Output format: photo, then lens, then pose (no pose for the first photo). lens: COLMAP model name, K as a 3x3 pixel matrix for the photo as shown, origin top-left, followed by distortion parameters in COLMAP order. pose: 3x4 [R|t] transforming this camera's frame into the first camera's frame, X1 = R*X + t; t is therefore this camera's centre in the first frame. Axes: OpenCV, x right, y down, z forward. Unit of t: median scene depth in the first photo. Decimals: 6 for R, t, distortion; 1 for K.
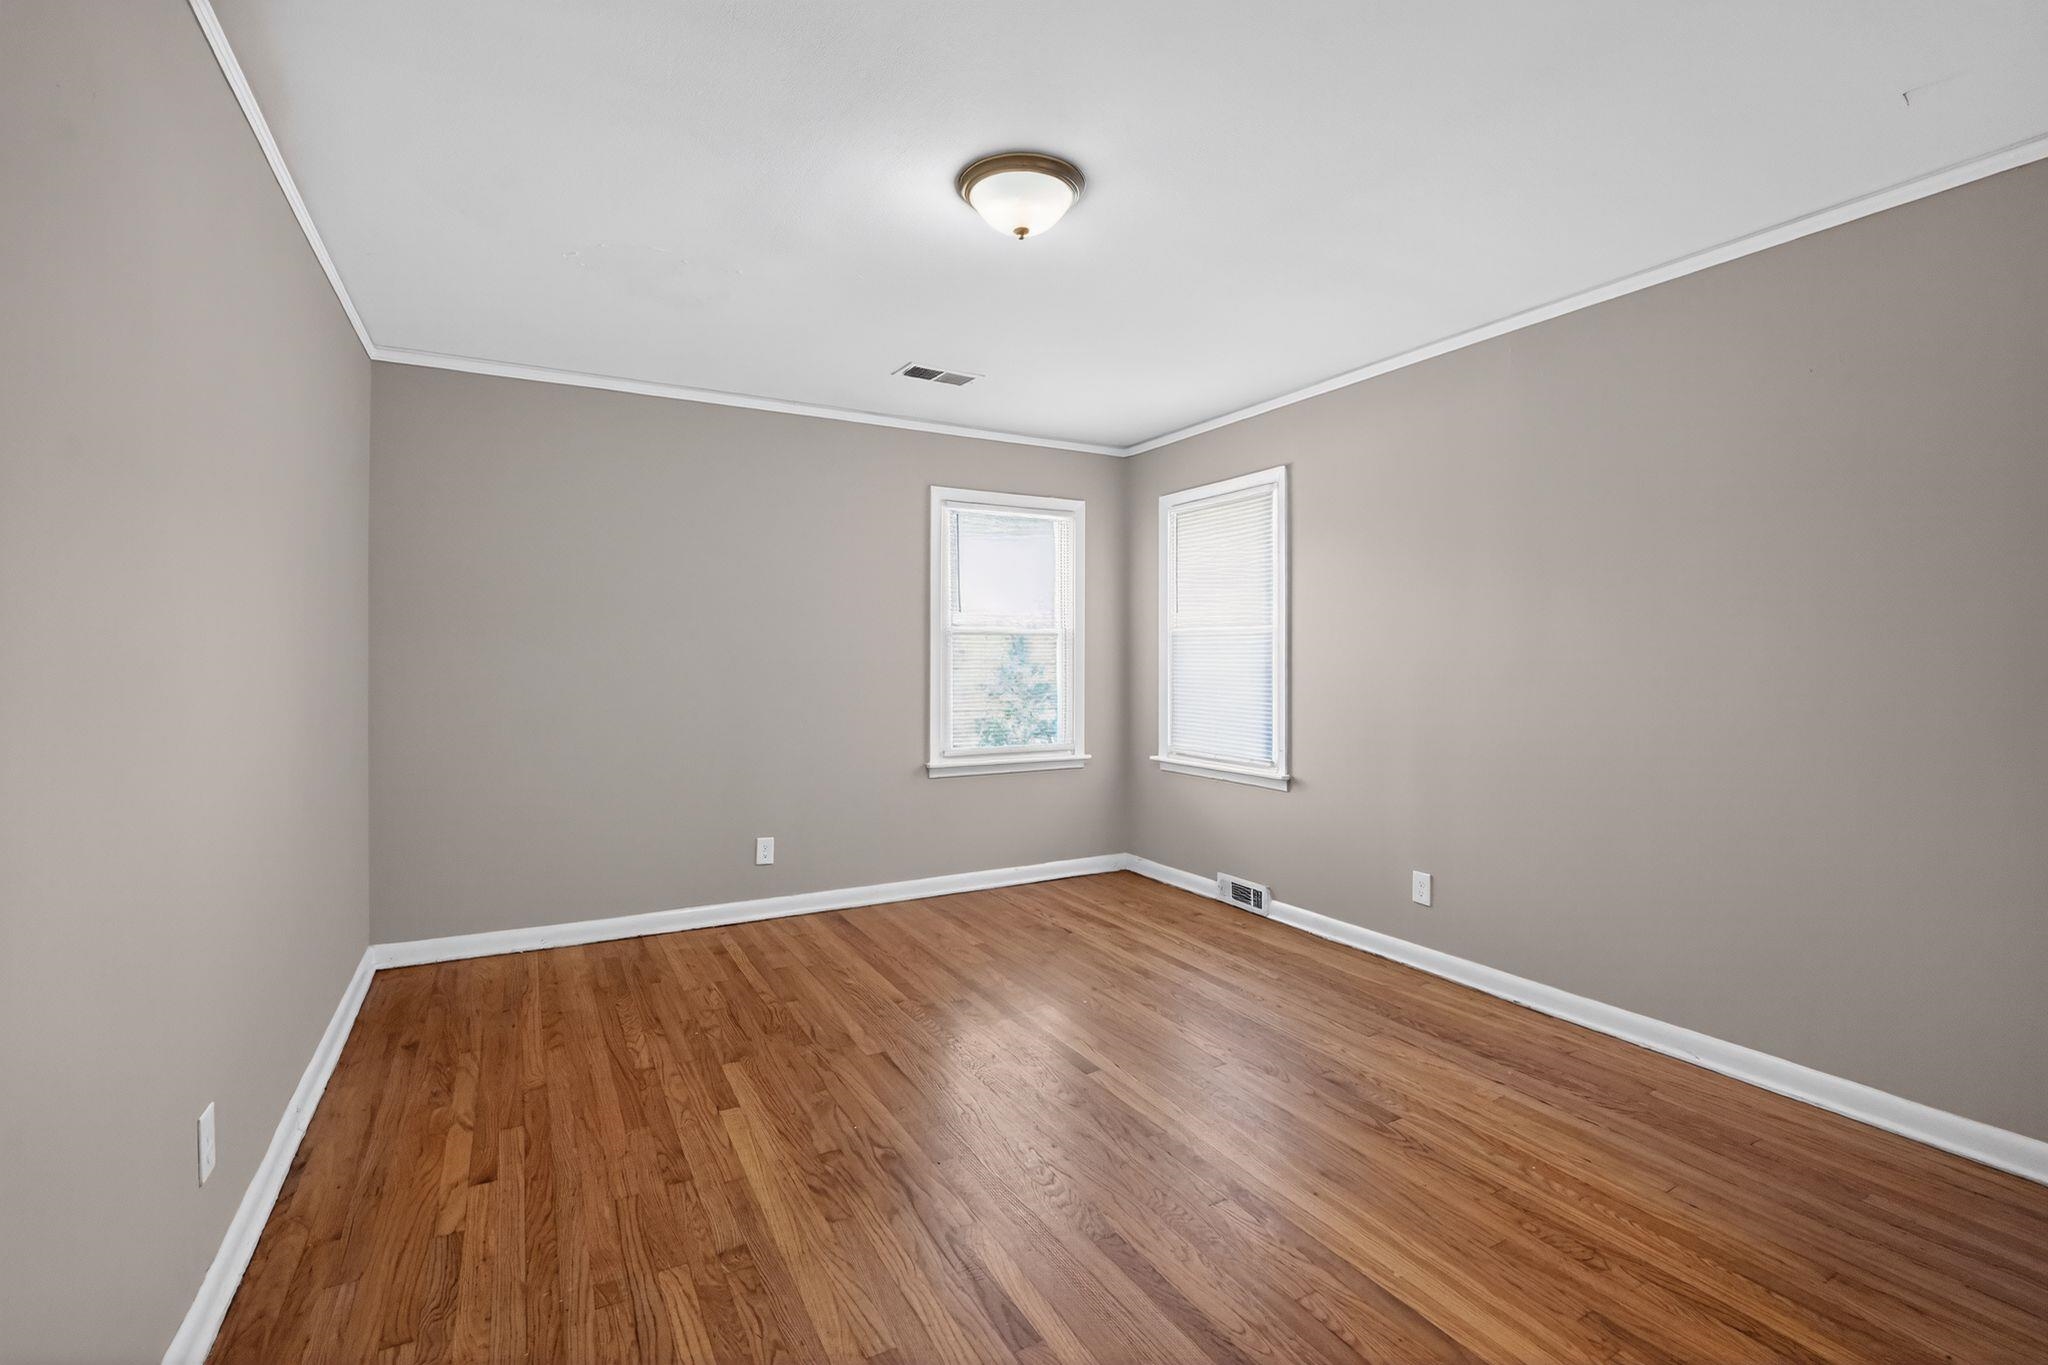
lens RADIAL K [[899.4, 0, 1023.4], [0, 899.4, 658.3], [0, 0, 1]] dist [-0.019226, 0.003293]
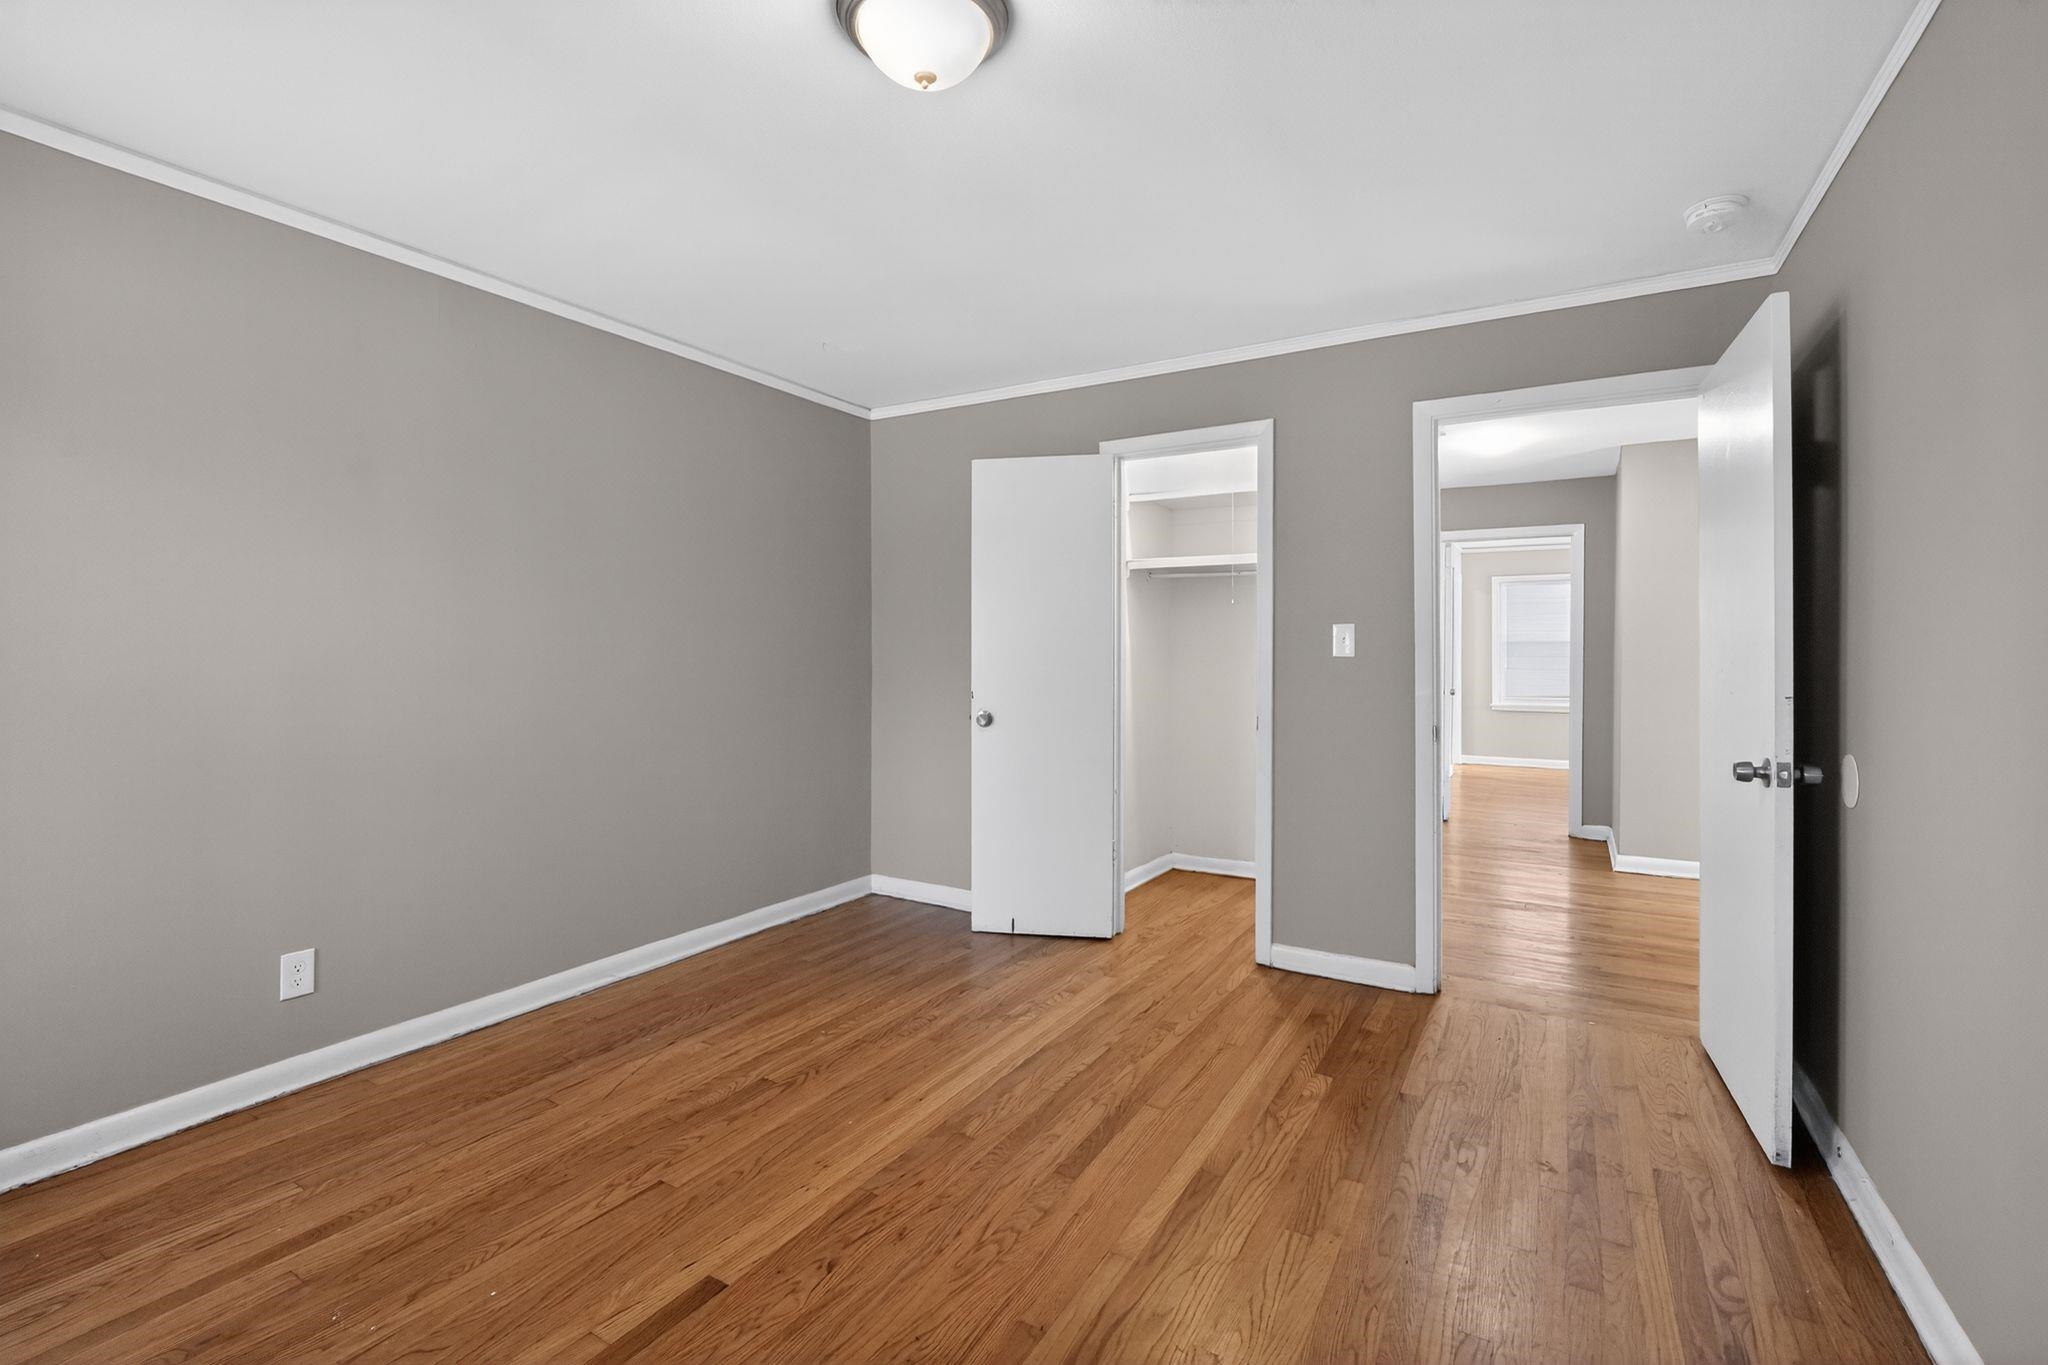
lens RADIAL K [[899.4, 0, 1023.4], [0, 899.4, 658.3], [0, 0, 1]] dist [-0.019226, 0.003293]
pose [[-0.497785, -0.008002, 0.867264, -0.605078], [-0.004627, 0.999968, 0.006570, -0.000658], [-0.867288, -0.000743, -0.497806, 1.149038]]
